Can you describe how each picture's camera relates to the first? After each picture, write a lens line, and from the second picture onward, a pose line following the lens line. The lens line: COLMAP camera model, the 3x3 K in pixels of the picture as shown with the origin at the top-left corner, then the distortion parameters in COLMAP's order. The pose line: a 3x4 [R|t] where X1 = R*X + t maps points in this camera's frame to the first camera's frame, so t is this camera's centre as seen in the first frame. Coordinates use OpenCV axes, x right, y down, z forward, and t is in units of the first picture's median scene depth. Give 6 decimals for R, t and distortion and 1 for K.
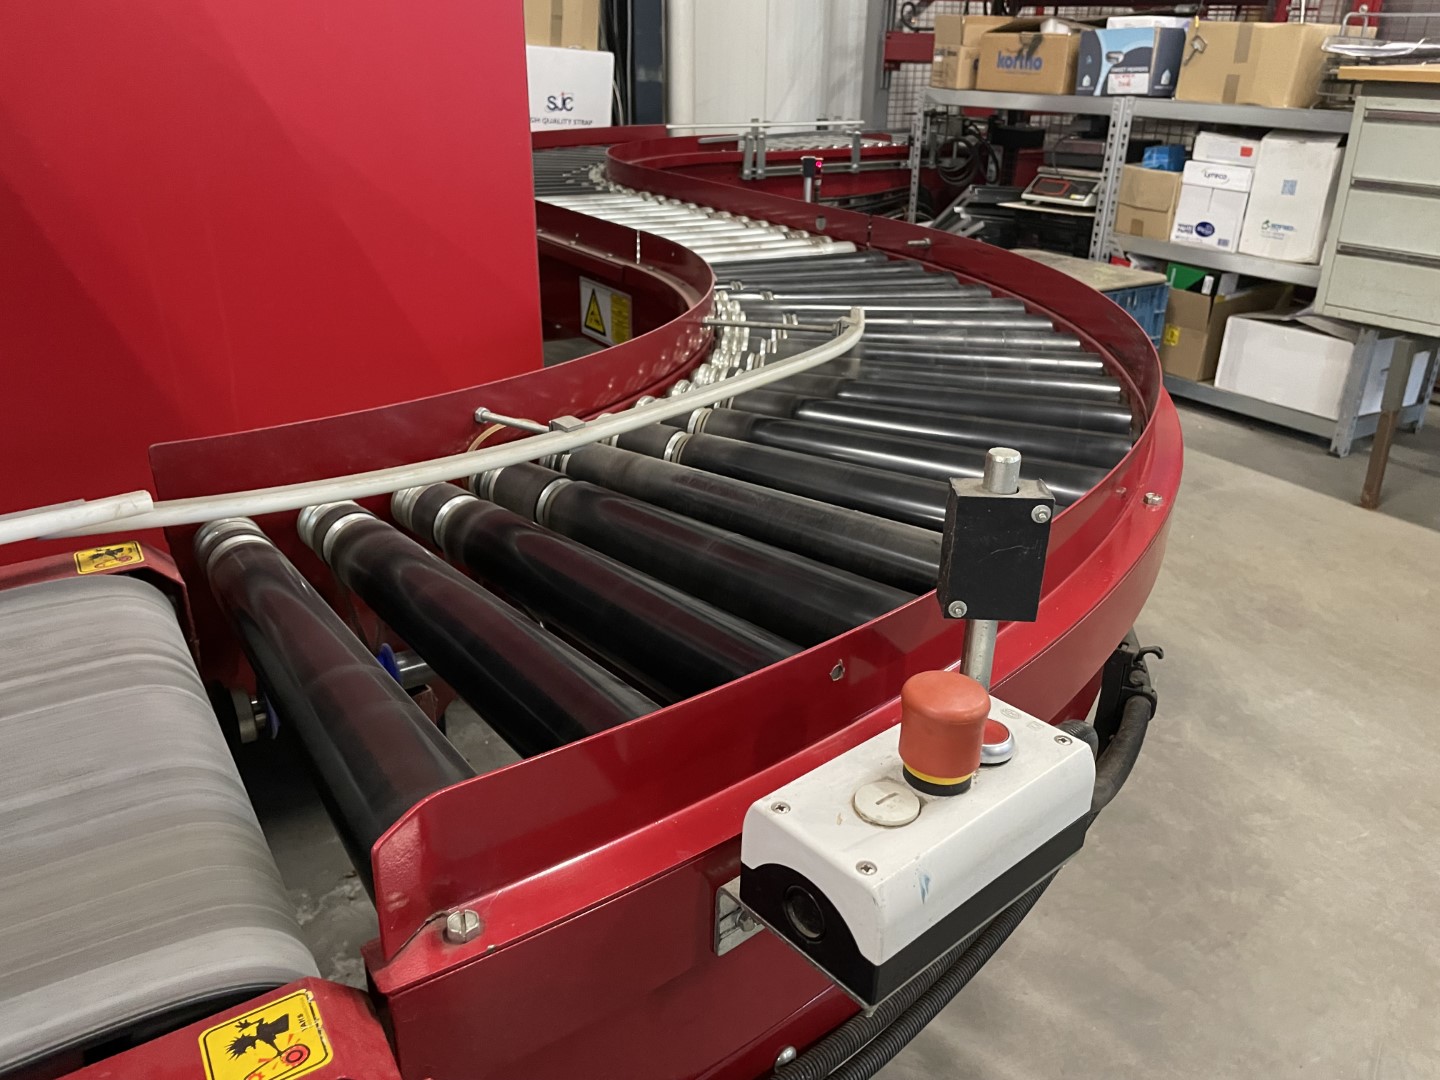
lens RADIAL K [[1095.2, 0, 720.0], [0, 1095.2, 540.0], [0, 0, 1]] dist [0.053655, -0.072835]
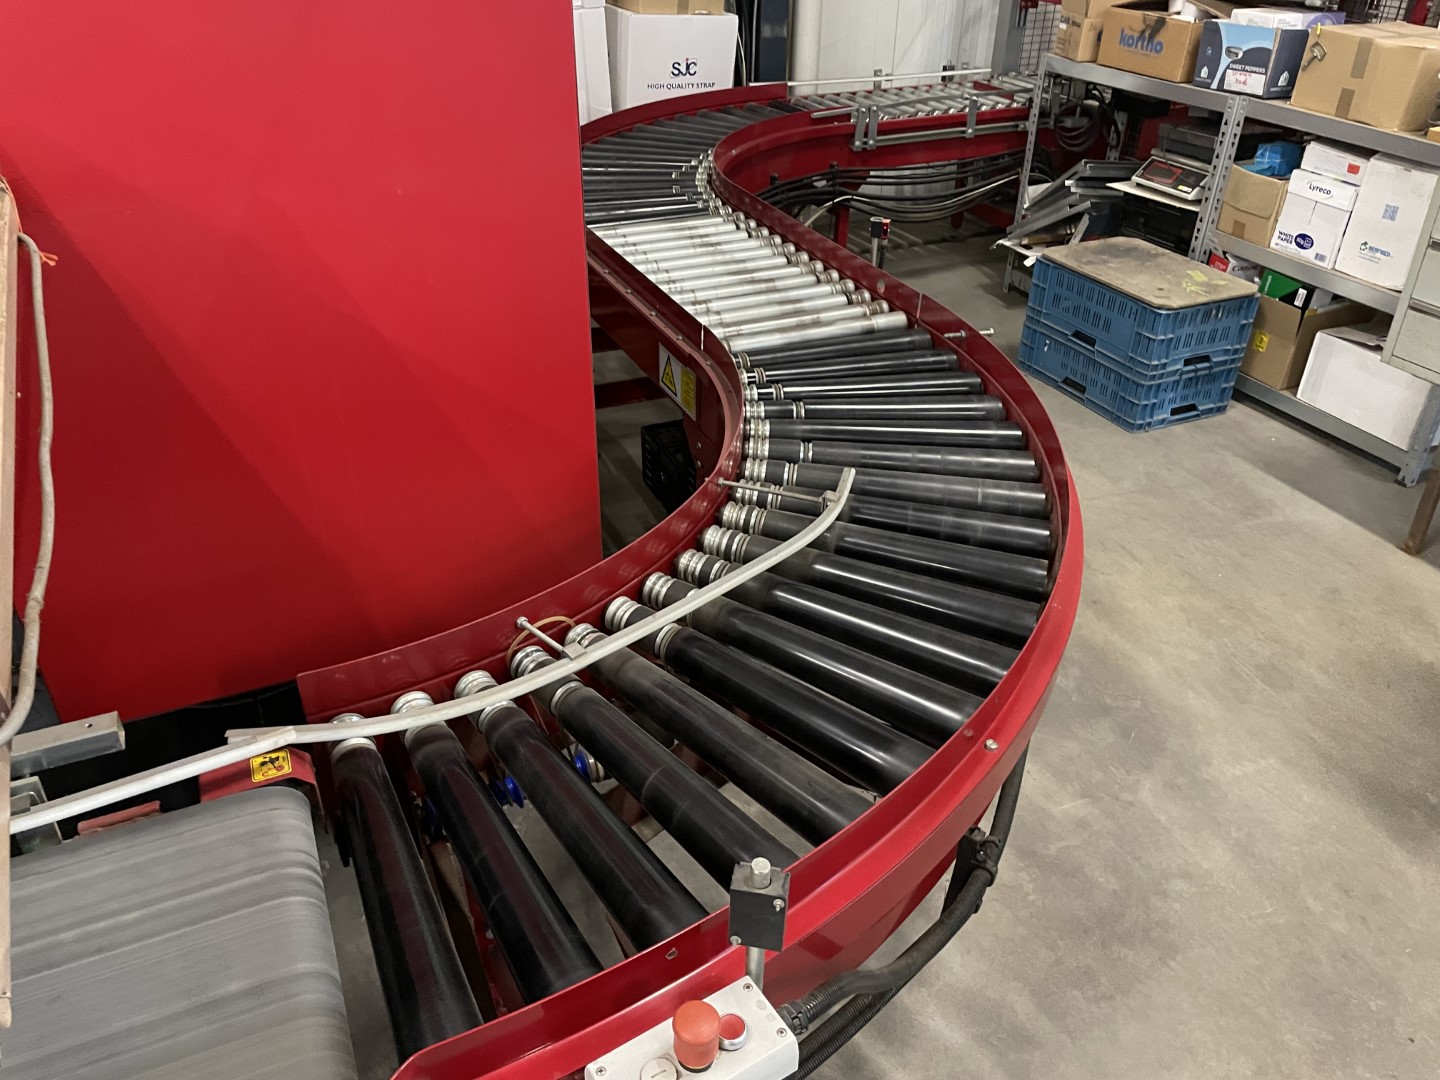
lens RADIAL K [[1087.3, 0, 692.0], [0, 1087.3, 539.6], [0, 0, 1]] dist [0.053426, -0.071336]
pose [[0.986482, 0.074671, -0.145870, 0.056881], [-0.053264, 0.987922, 0.145508, -0.127448], [0.154973, -0.135771, 0.978545, -0.091783]]
